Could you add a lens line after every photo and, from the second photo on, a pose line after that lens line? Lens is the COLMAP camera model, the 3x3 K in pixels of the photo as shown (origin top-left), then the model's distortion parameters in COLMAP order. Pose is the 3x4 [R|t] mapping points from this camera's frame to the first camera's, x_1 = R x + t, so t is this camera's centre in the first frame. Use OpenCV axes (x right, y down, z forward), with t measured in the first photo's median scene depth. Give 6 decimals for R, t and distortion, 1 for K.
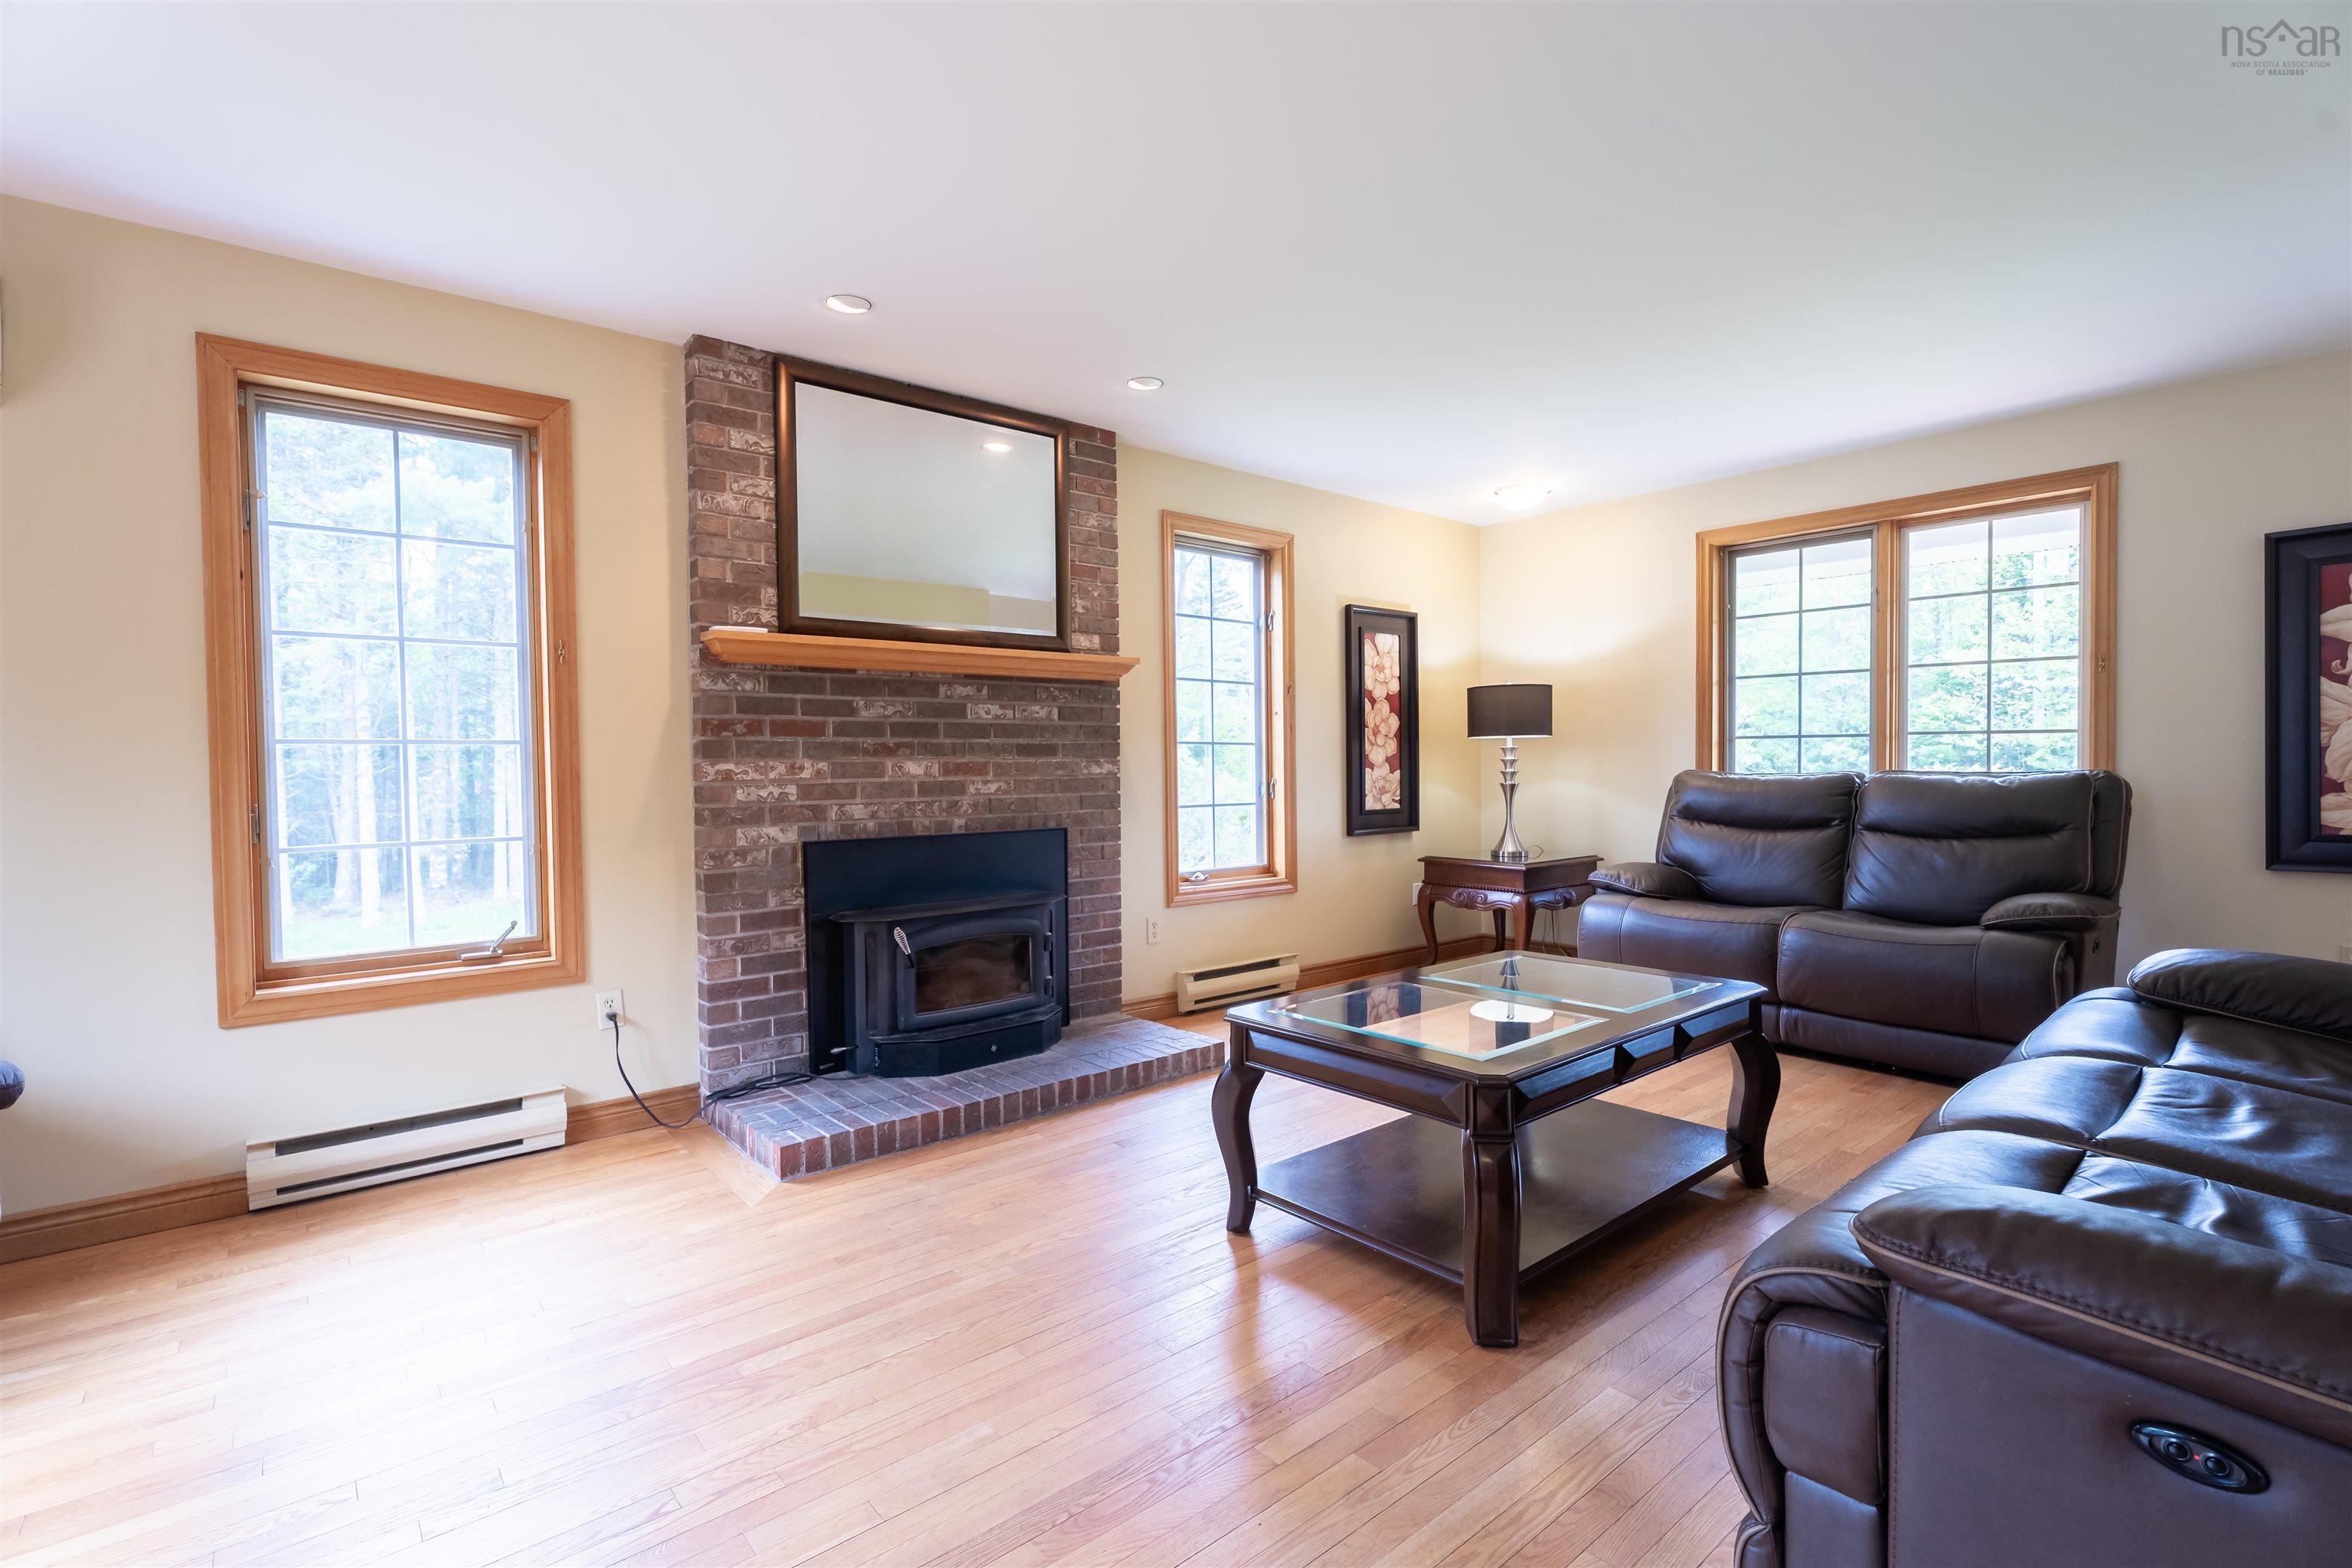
lens RADIAL K [[1127.0, 0, 1179.6], [0, 1127.0, 793.2], [0, 0, 1]] dist [-0.004152, -0.000147]
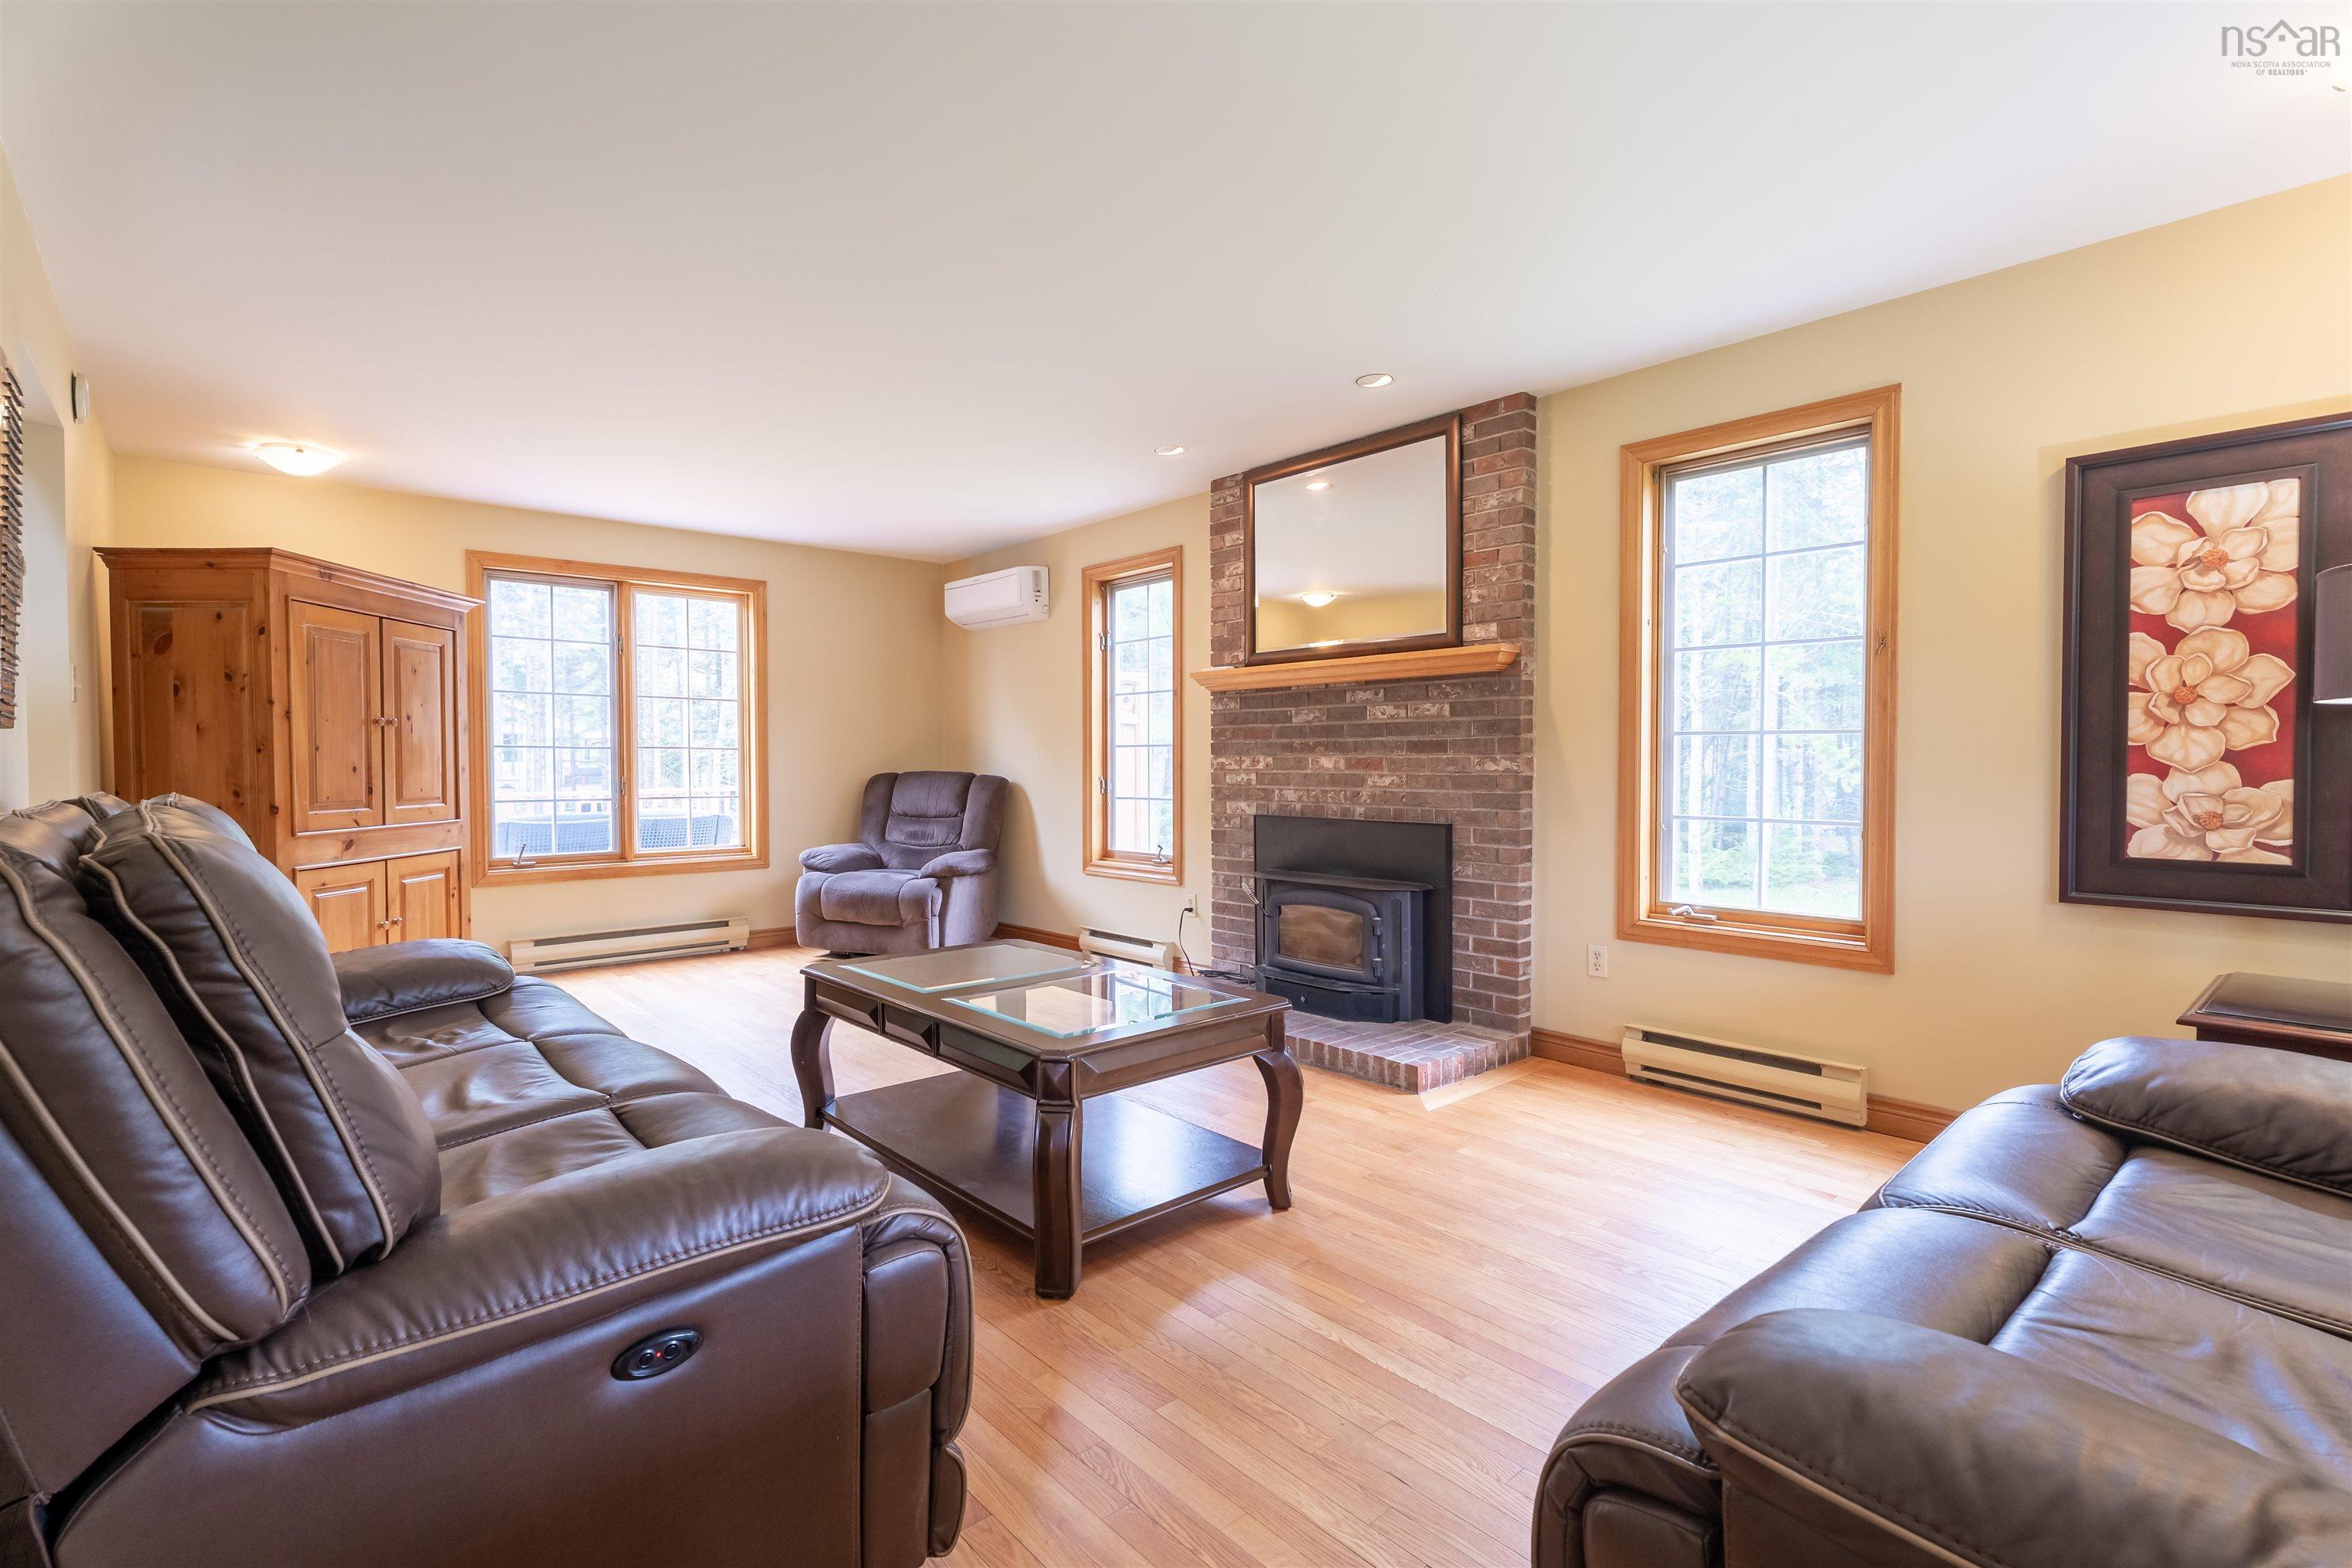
lens RADIAL K [[1074.2, 0, 1171.2], [0, 1074.2, 785.4], [0, 0, 1]] dist [0.013160, -0.007027]
pose [[0.007296, 0.035511, -0.999343, 0.854549], [-0.022139, 0.999130, 0.035342, -0.032289], [0.999728, 0.021867, 0.008076, 0.758091]]
